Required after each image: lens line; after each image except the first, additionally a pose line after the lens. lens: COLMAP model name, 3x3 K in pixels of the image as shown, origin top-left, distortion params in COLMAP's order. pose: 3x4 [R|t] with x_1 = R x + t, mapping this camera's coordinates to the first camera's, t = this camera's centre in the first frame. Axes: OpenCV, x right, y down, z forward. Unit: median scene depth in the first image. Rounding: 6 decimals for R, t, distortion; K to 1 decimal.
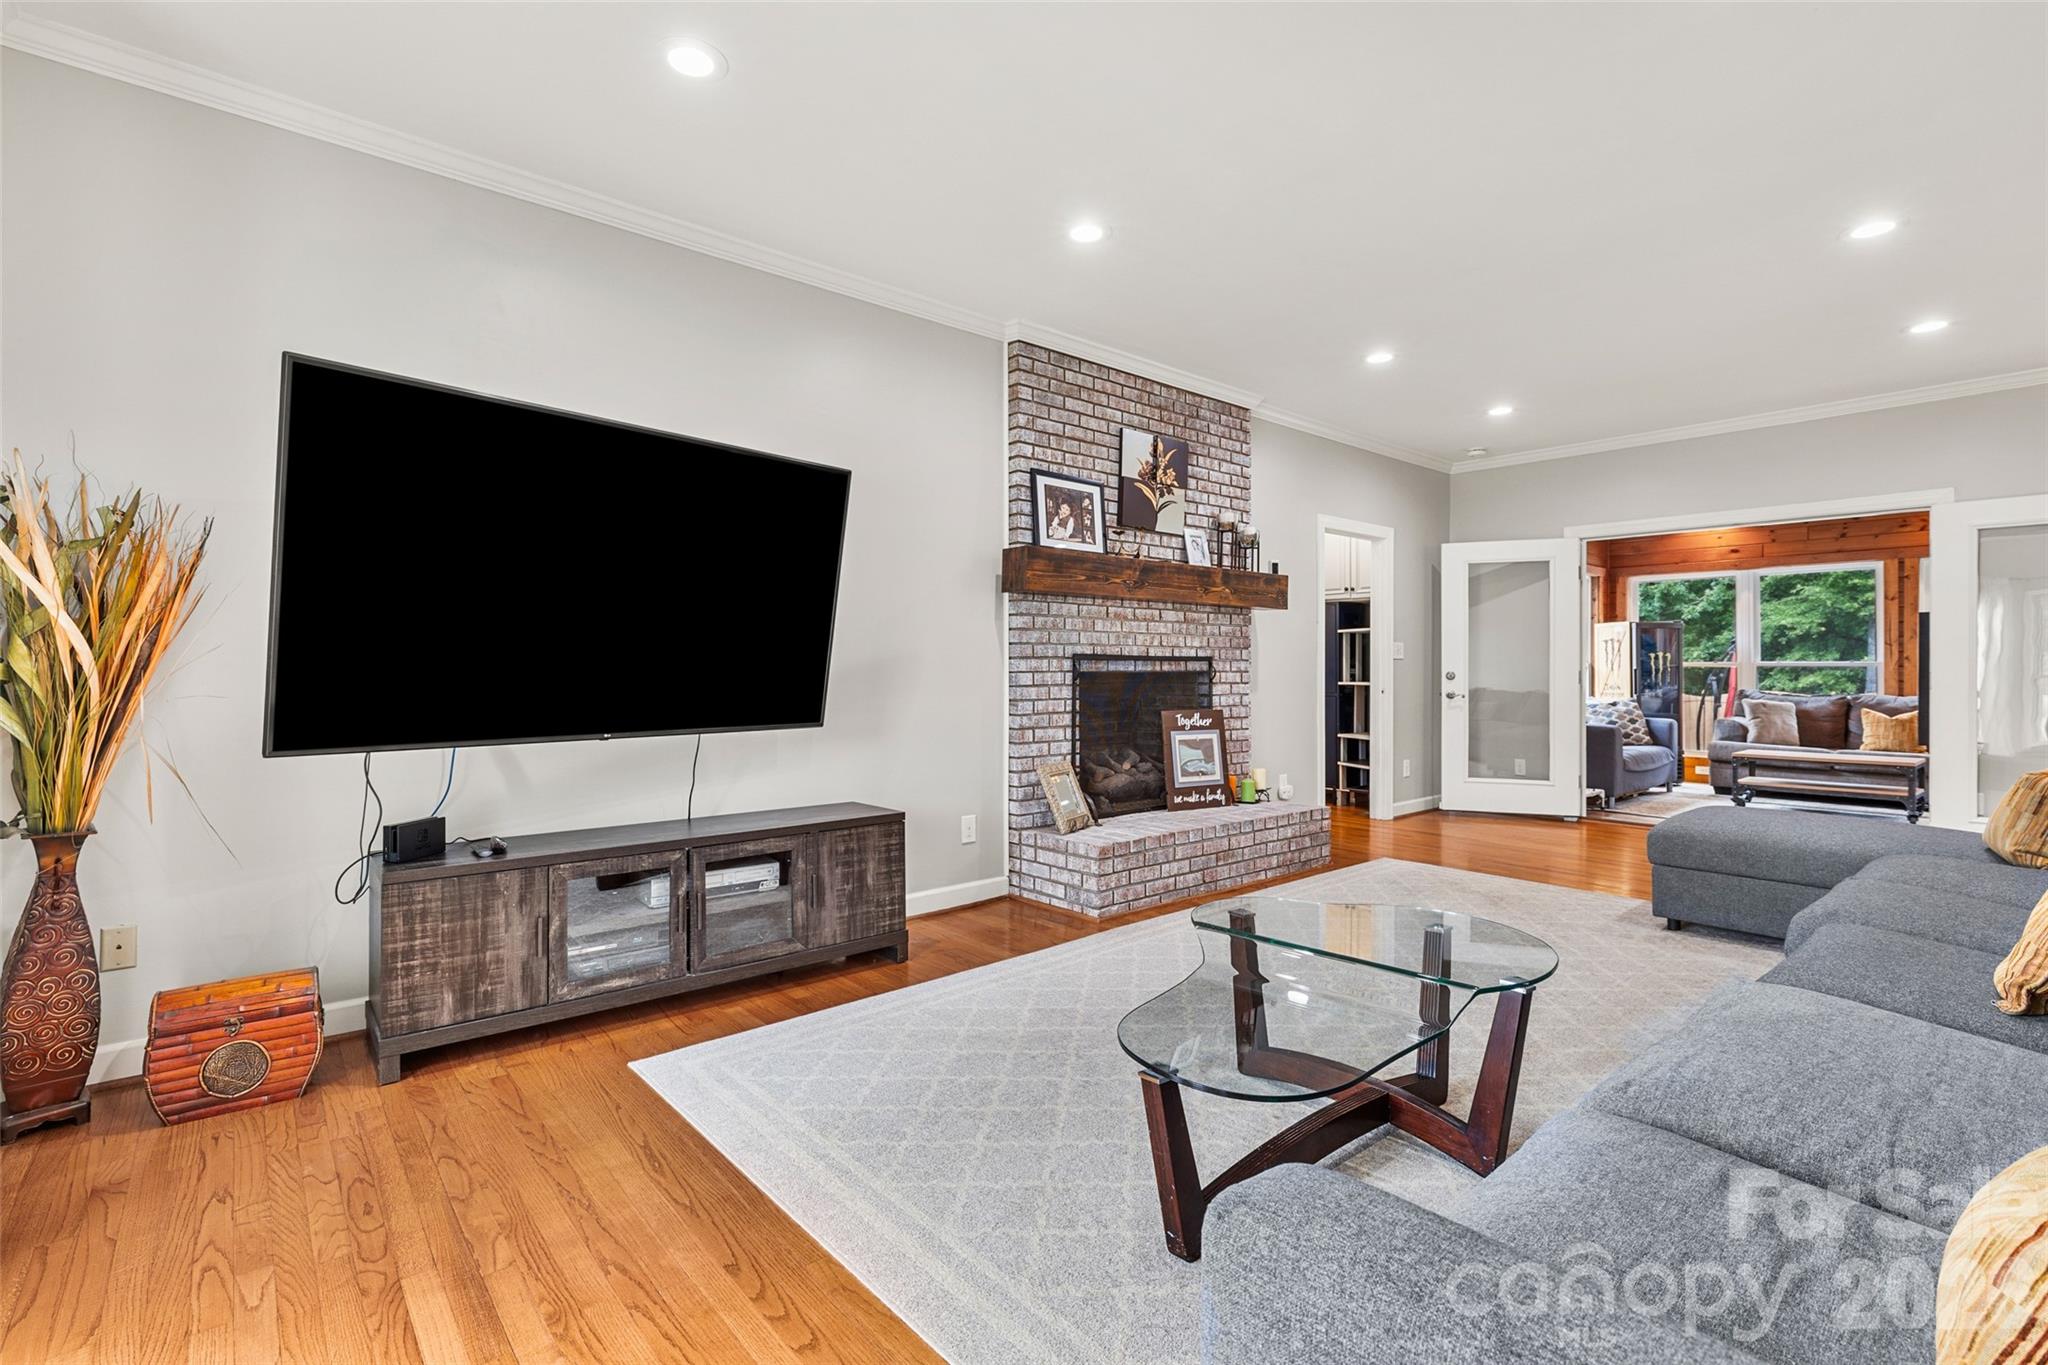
lens RADIAL K [[910.3, 0, 1018.9], [0, 910.3, 666.4], [0, 0, 1]] dist [-0.004037, 0.001219]
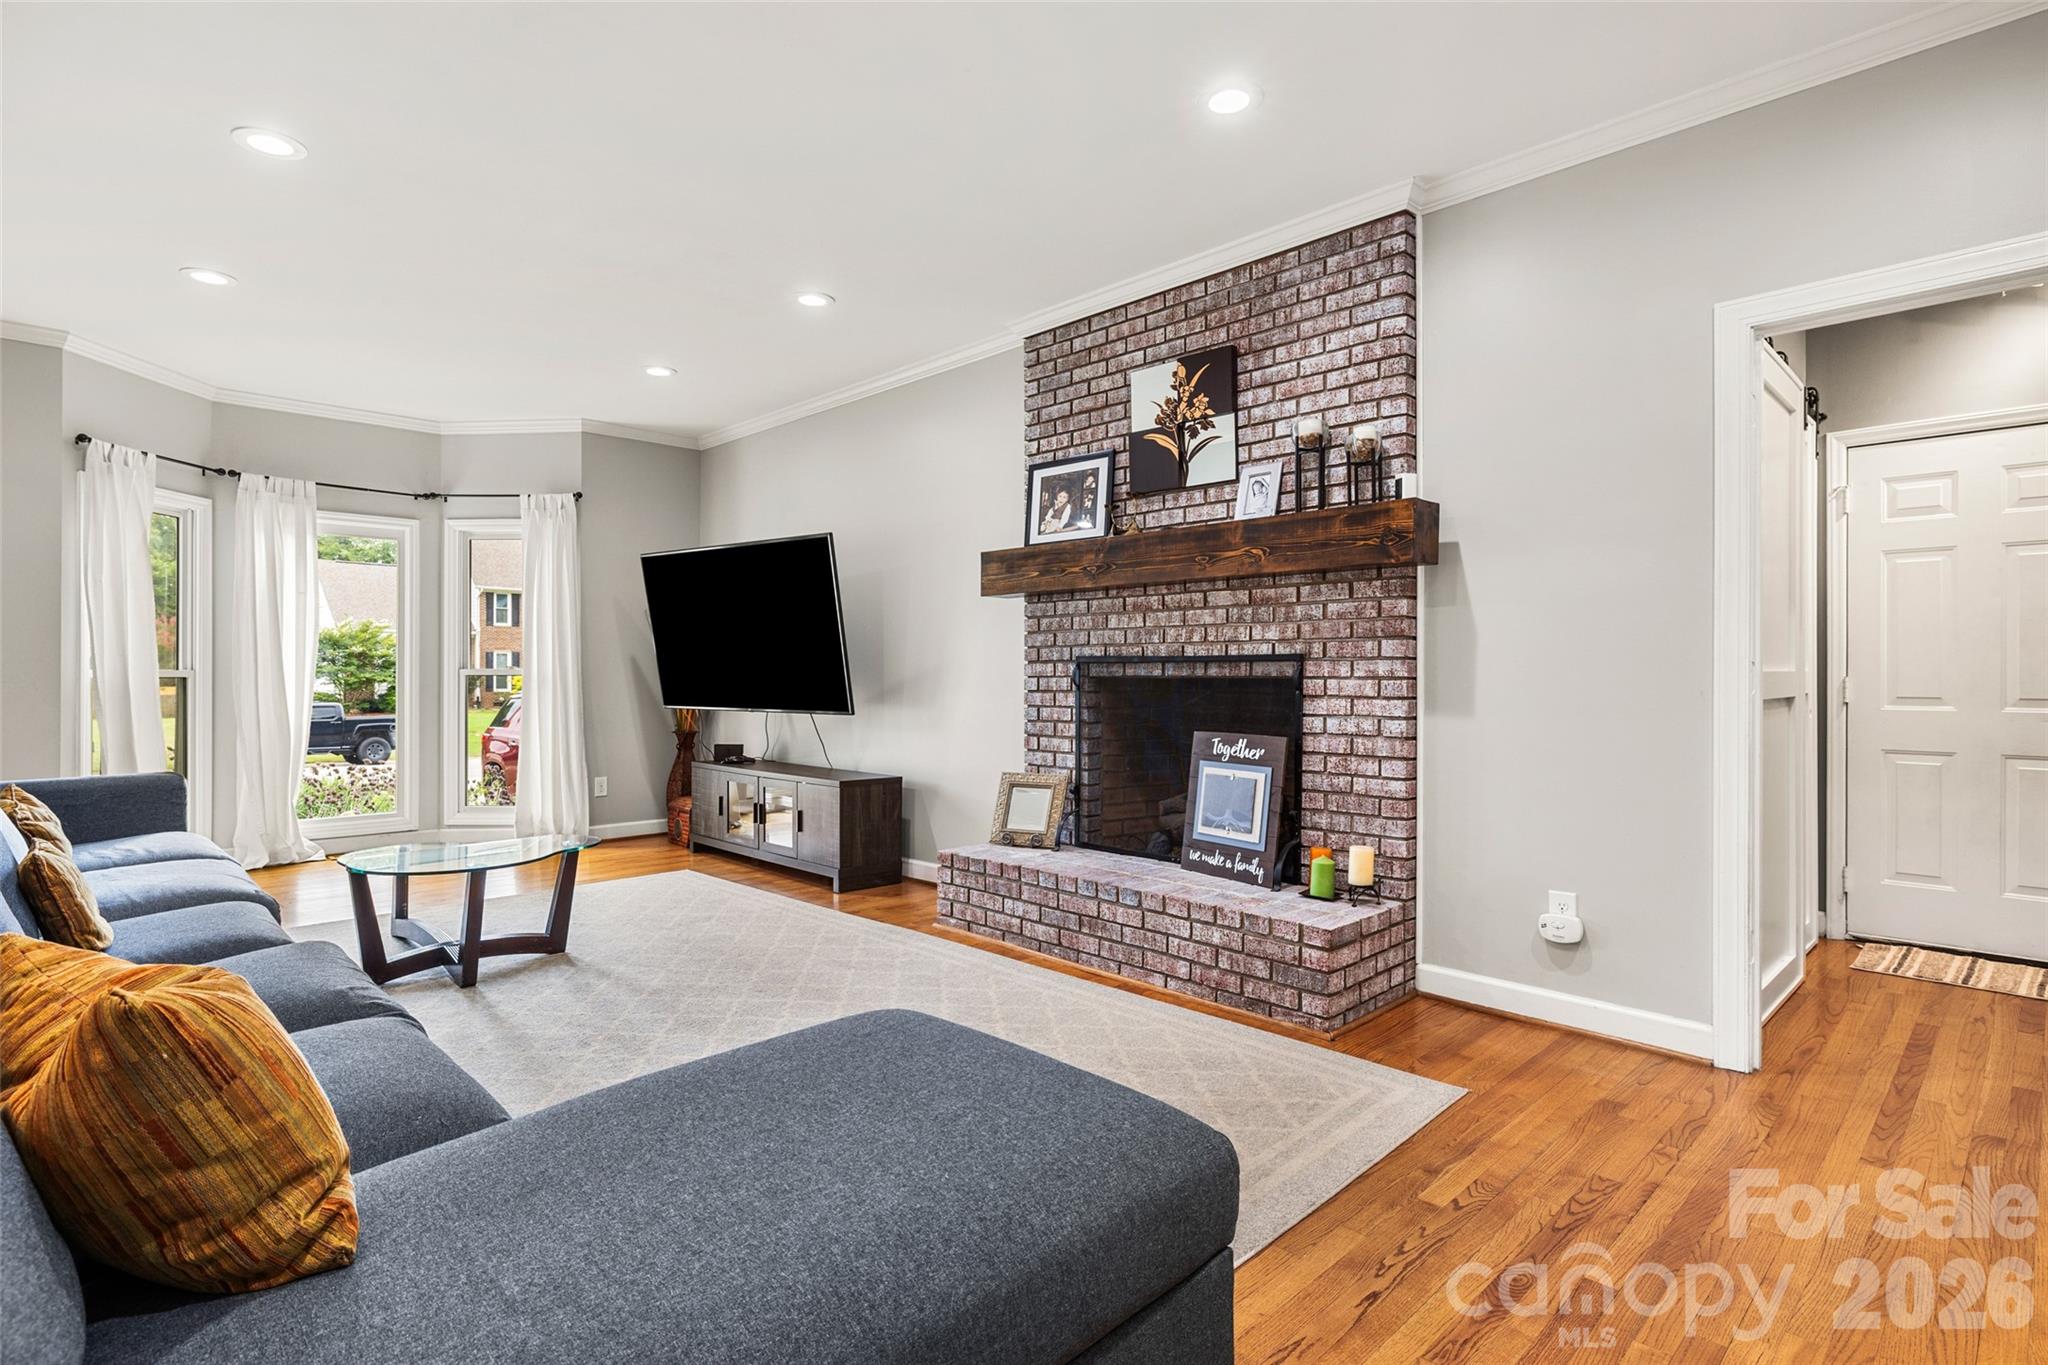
lens RADIAL K [[1021.3, 0, 1020.2], [0, 1021.3, 674.8], [0, 0, 1]] dist [-0.004482, 0.001020]
pose [[0.076348, -0.000171, -0.997081, 0.974638], [0.002329, 0.999997, 0.000007, 0.003579], [0.997079, -0.002323, 0.076348, 0.808895]]
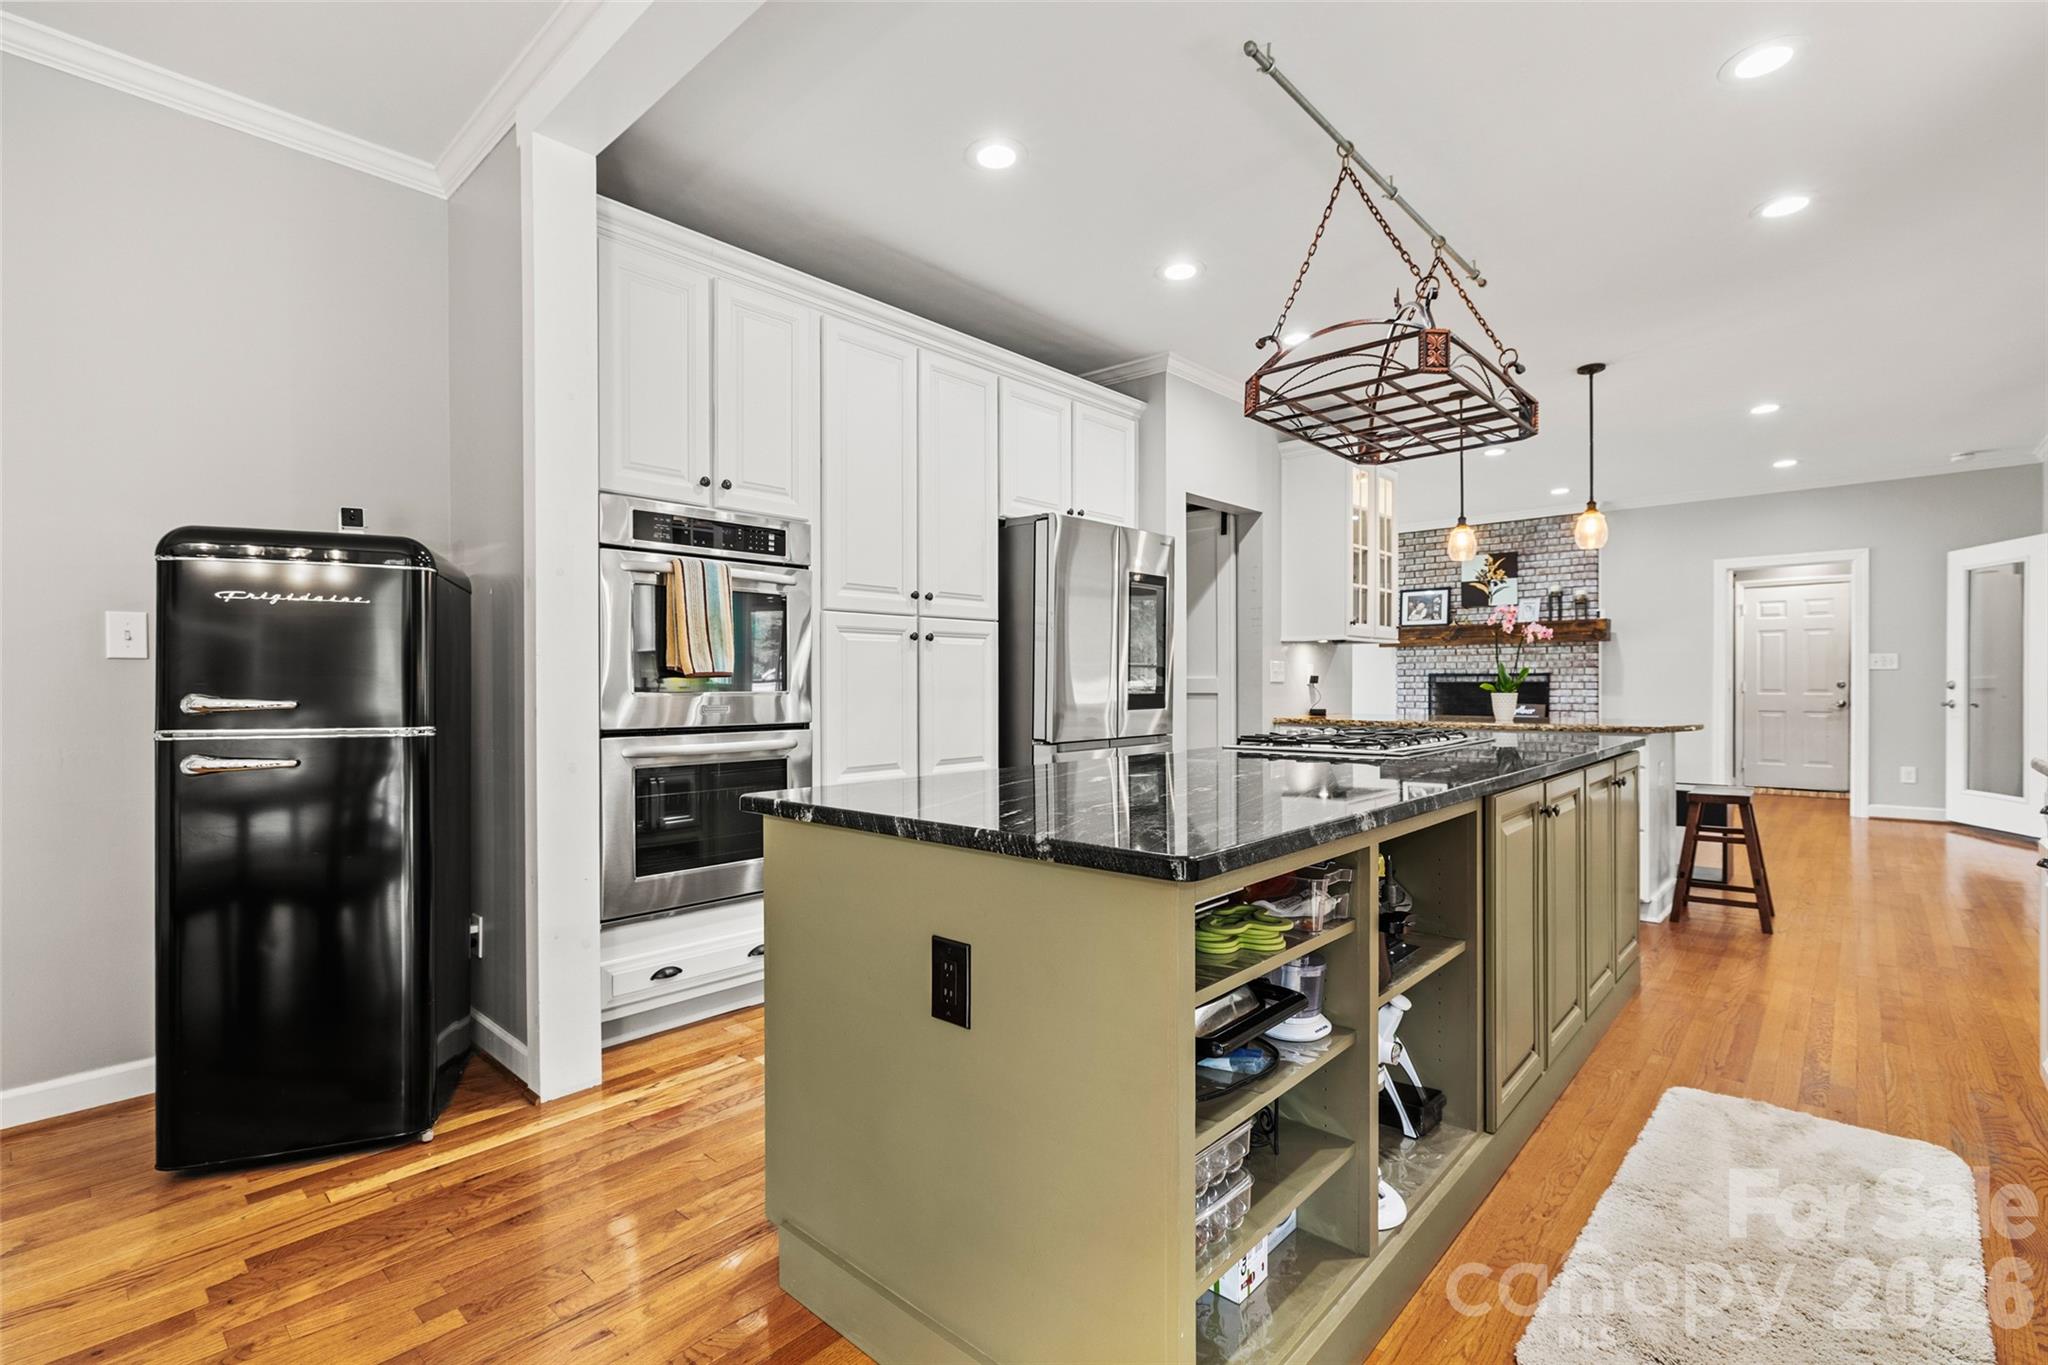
lens RADIAL K [[910.3, 0, 1021.4], [0, 910.3, 688.3], [0, 0, 1]] dist [-0.004037, 0.001219]
pose [[0.131644, 0.000999, -0.991297, 1.861235], [0.004582, 0.999988, 0.001617, 0.011034], [0.991286, -0.004755, 0.131638, -0.184496]]
